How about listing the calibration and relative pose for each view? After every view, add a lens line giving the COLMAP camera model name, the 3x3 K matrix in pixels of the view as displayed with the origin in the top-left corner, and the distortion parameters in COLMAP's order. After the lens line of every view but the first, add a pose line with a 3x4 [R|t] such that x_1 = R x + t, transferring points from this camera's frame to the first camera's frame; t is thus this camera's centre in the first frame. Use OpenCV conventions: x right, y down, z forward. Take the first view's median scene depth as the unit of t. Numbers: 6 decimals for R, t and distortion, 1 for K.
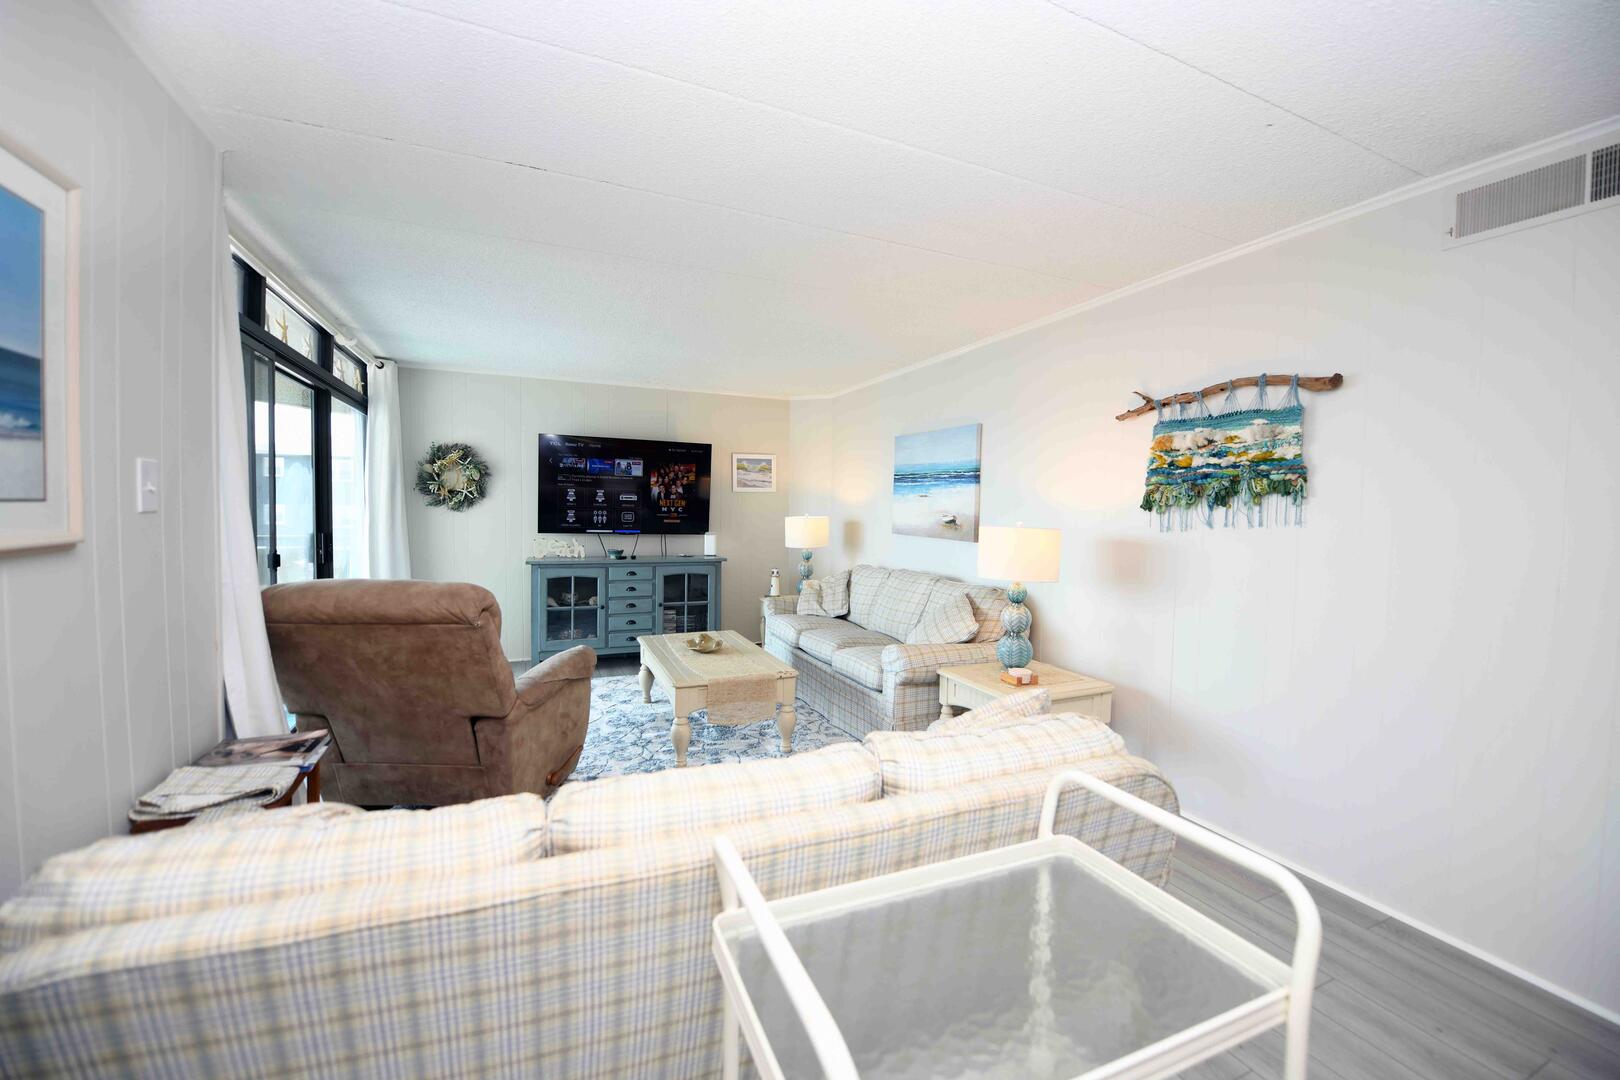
lens RADIAL K [[639.6, 0, 810.4], [0, 639.6, 535.8], [0, 0, 1]] dist [-0.015936, -0.000963]
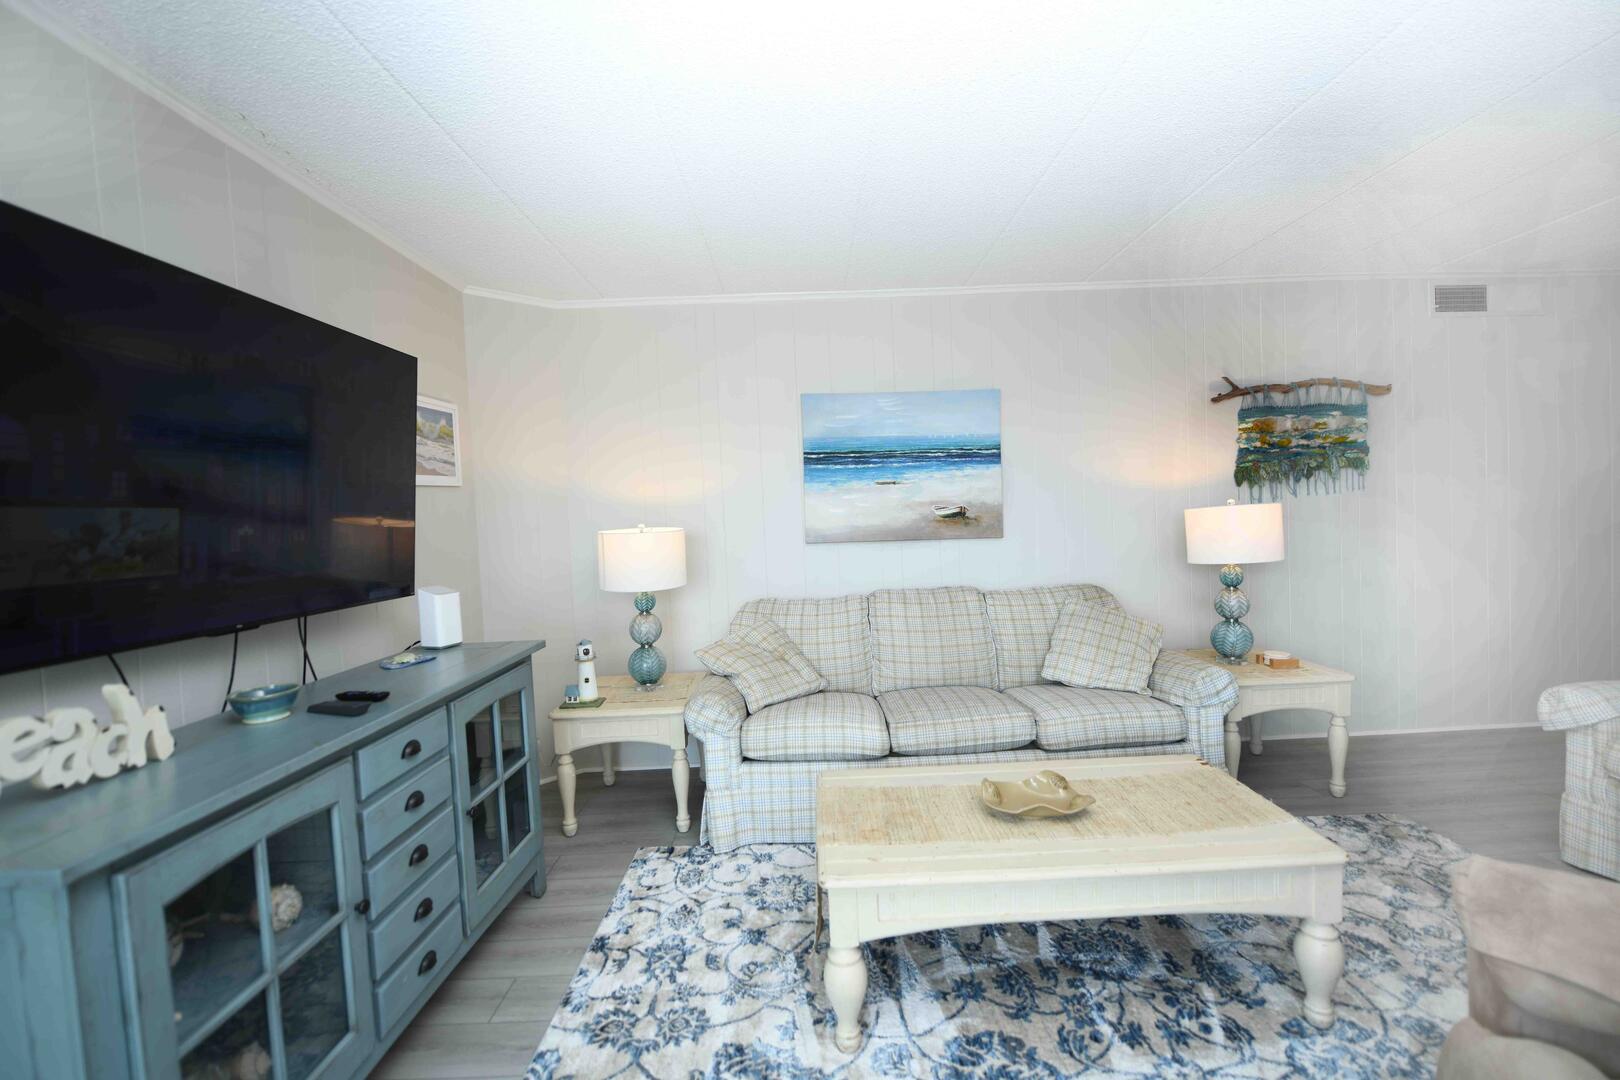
lens RADIAL K [[681.5, 0, 818.7], [0, 681.5, 535.6], [0, 0, 1]] dist [-0.017297, -0.000848]
pose [[0.390261, -0.065529, 0.918369, -0.911075], [0.088082, 0.995546, 0.033605, -0.061320], [-0.916481, 0.067777, 0.394295, 1.299864]]
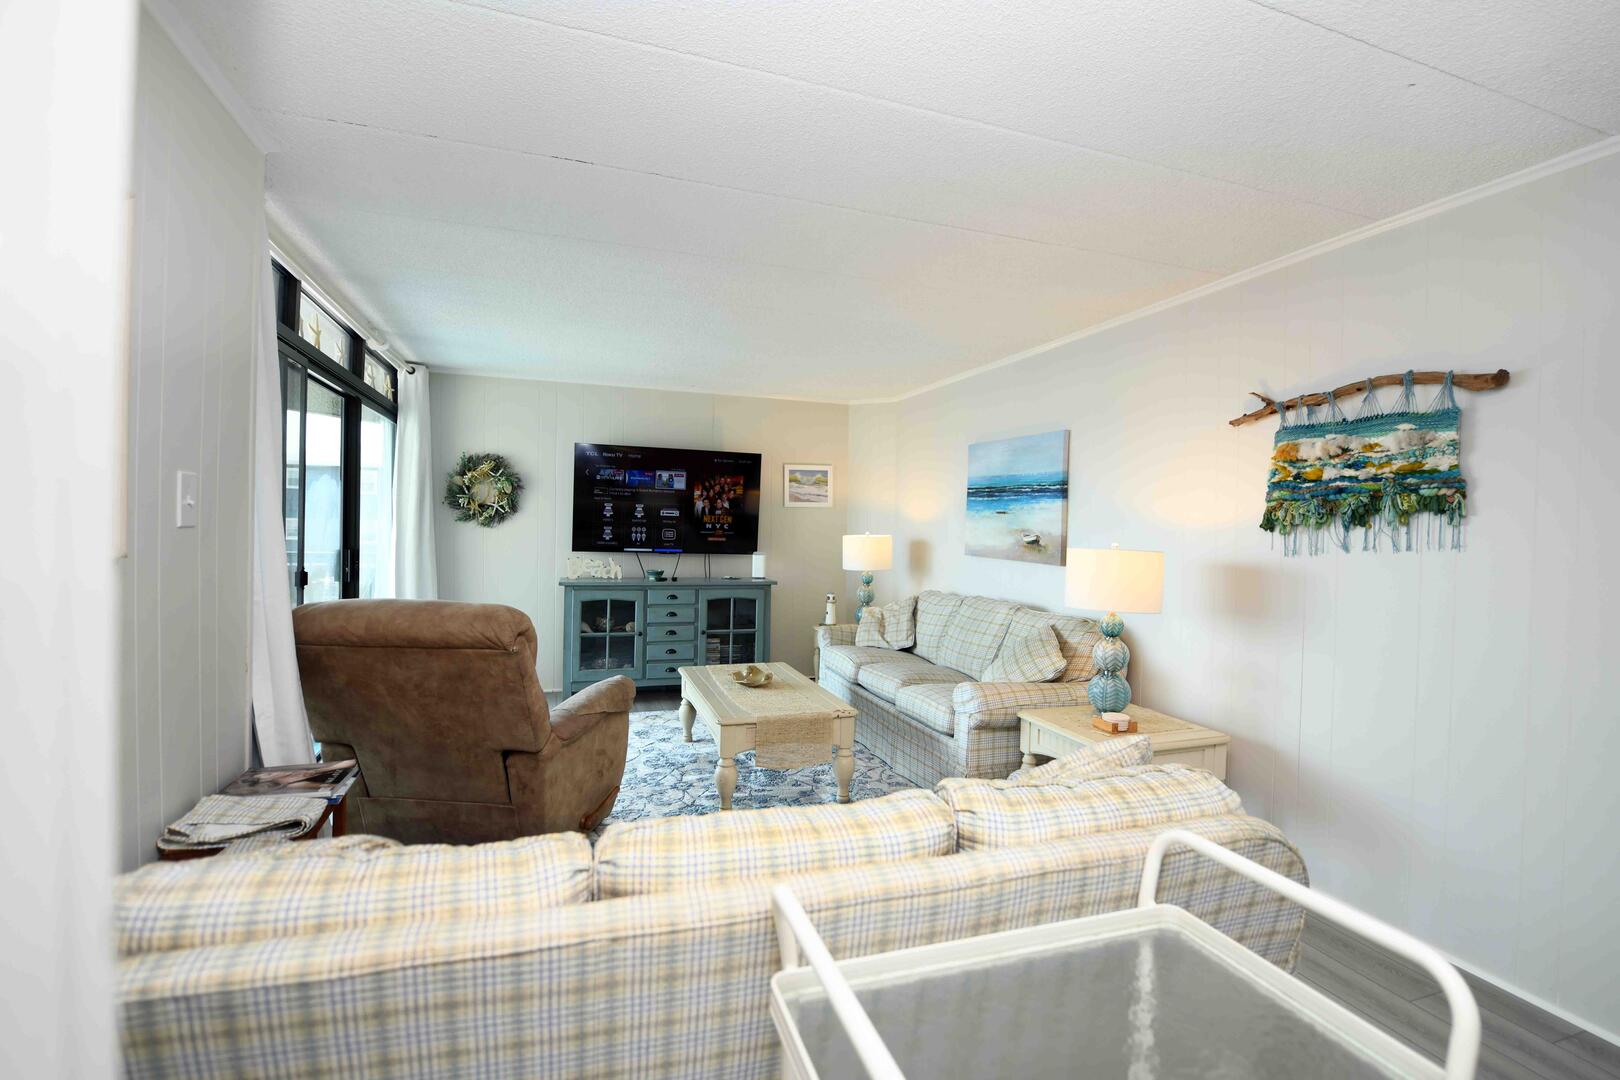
lens RADIAL K [[725.8, 0, 812.0], [0, 725.8, 534.7], [0, 0, 1]] dist [-0.010365, -0.001034]
pose [[0.996862, 0.006078, -0.078928, -0.005479], [-0.008441, 0.999525, -0.029643, -0.000616], [0.078711, 0.030216, 0.996439, -0.015933]]
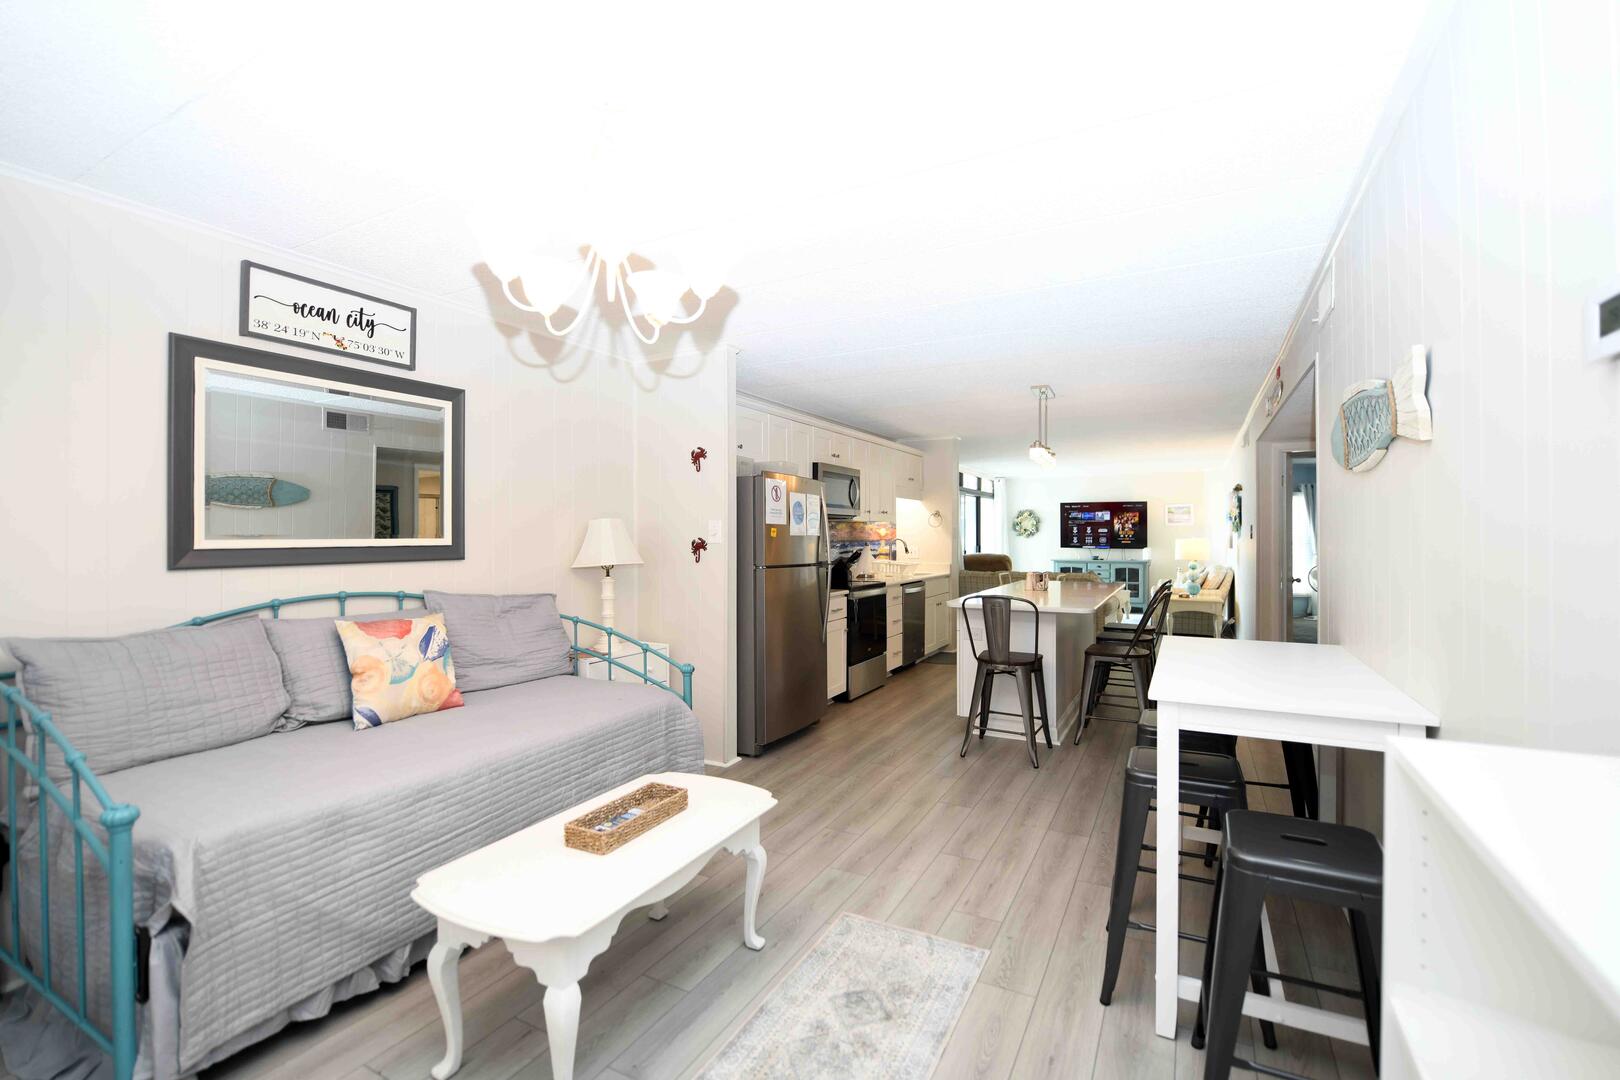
lens RADIAL K [[725.8, 0, 812.9], [0, 725.8, 535.0], [0, 0, 1]] dist [-0.010365, -0.001034]
pose [[0.619640, -0.016289, -0.784717, 1.880378], [-0.019731, 0.999145, -0.036321, 0.110908], [0.784638, 0.037989, 0.618789, -2.268880]]
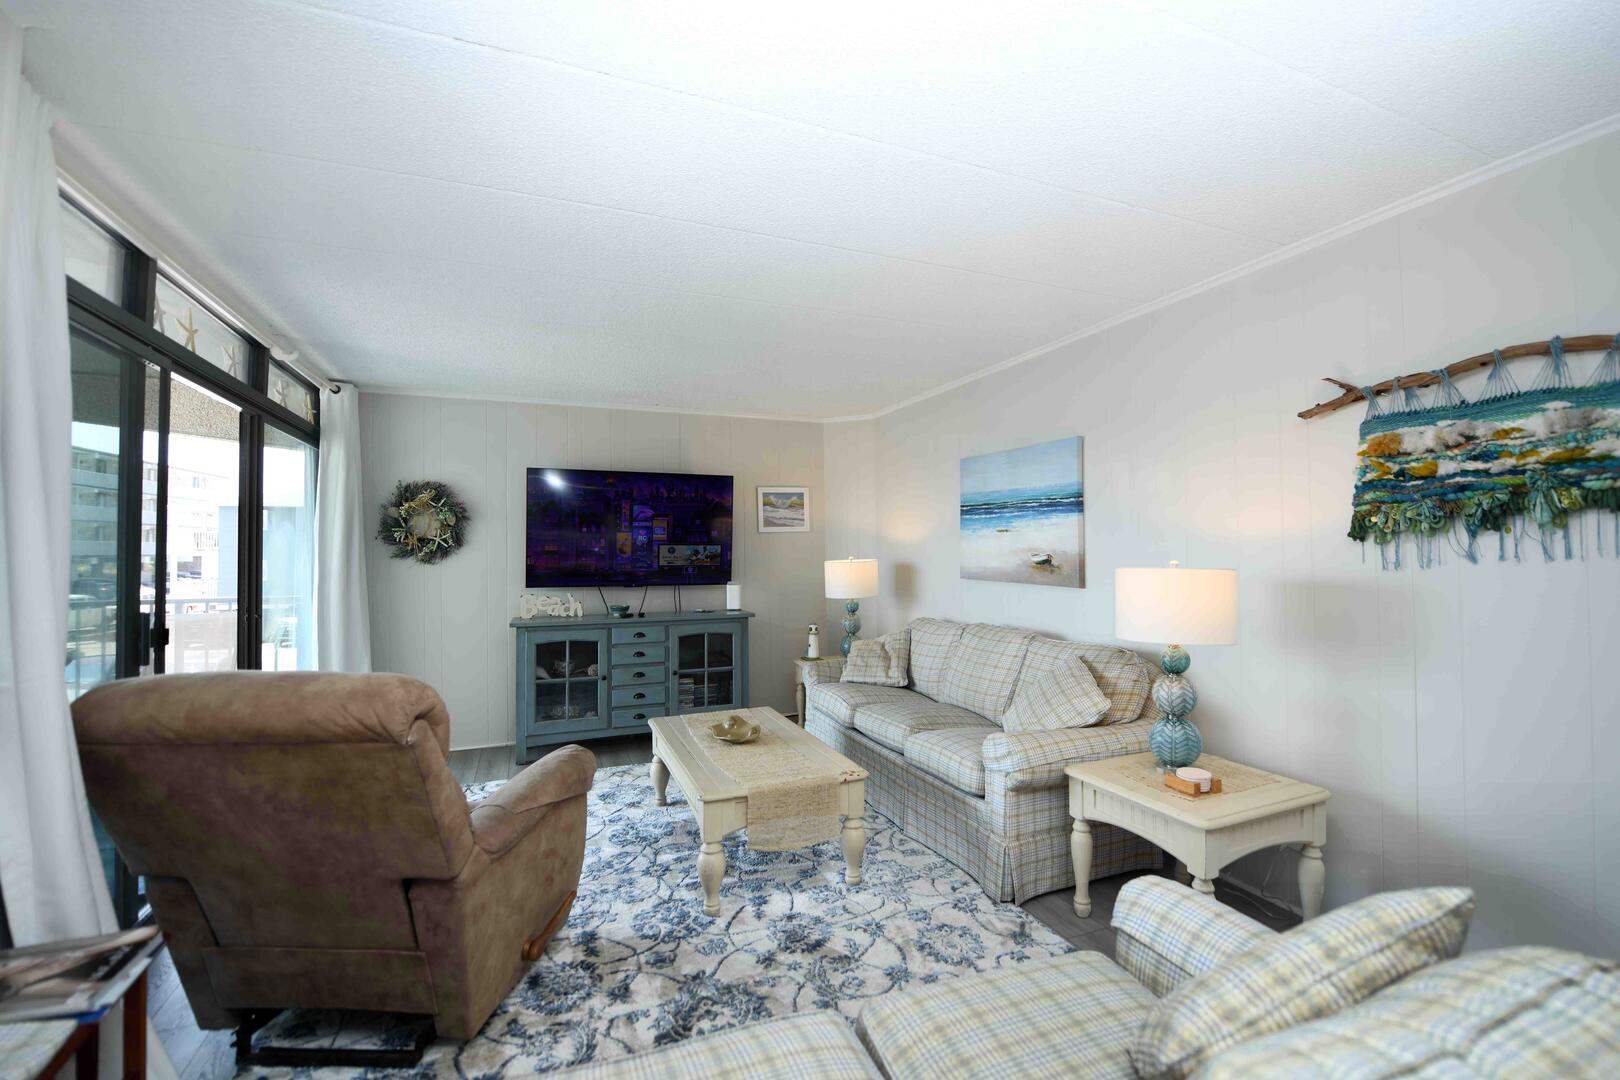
lens RADIAL K [[681.5, 0, 811.5], [0, 681.5, 536.3], [0, 0, 1]] dist [-0.017297, -0.000848]
pose [[0.999487, -0.024888, -0.020157, -0.075417], [0.023546, 0.997655, -0.064262, -0.010568], [0.021709, 0.063754, 0.997729, 0.246347]]
